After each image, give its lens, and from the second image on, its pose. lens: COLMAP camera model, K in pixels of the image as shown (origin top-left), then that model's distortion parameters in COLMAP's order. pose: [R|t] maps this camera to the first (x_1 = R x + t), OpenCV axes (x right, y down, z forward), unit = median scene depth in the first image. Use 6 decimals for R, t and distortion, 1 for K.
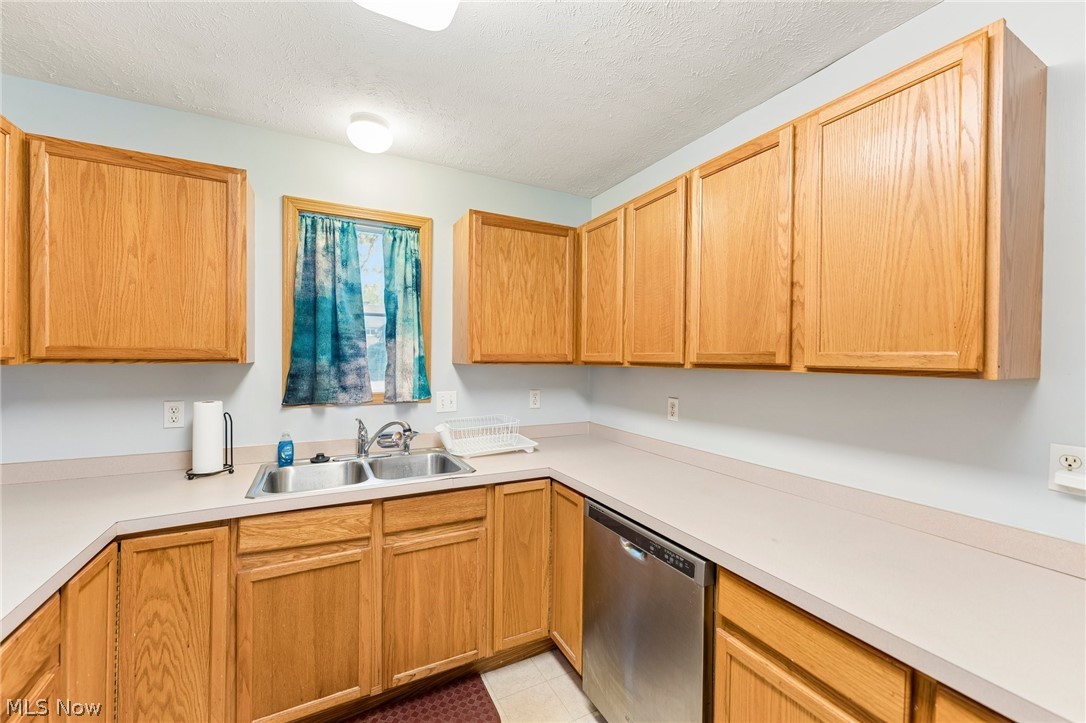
lens RADIAL K [[432.4, 0, 543.0], [0, 432.4, 361.5], [0, 0, 1]] dist [-0.001949, -0.000056]
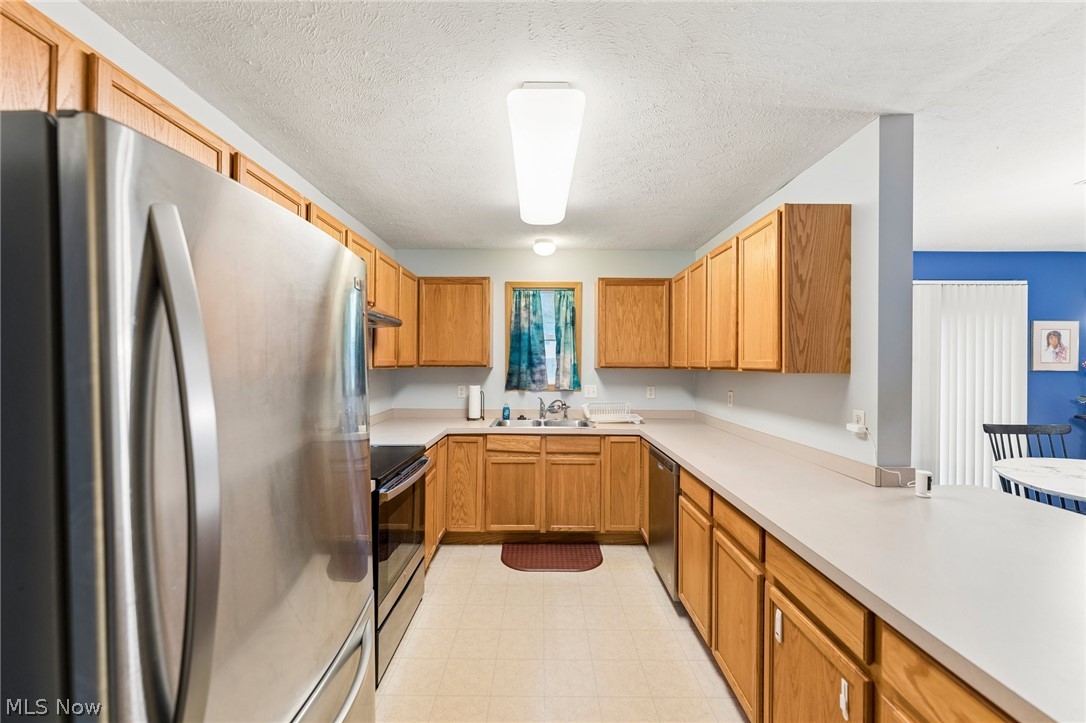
lens RADIAL K [[432.4, 0, 543.0], [0, 432.4, 361.5], [0, 0, 1]] dist [-0.001949, -0.000056]
pose [[0.886403, -0.007364, -0.462855, 0.439195], [-0.001030, 0.999840, -0.017880, 0.010533], [0.462913, 0.016325, 0.886253, -0.632818]]
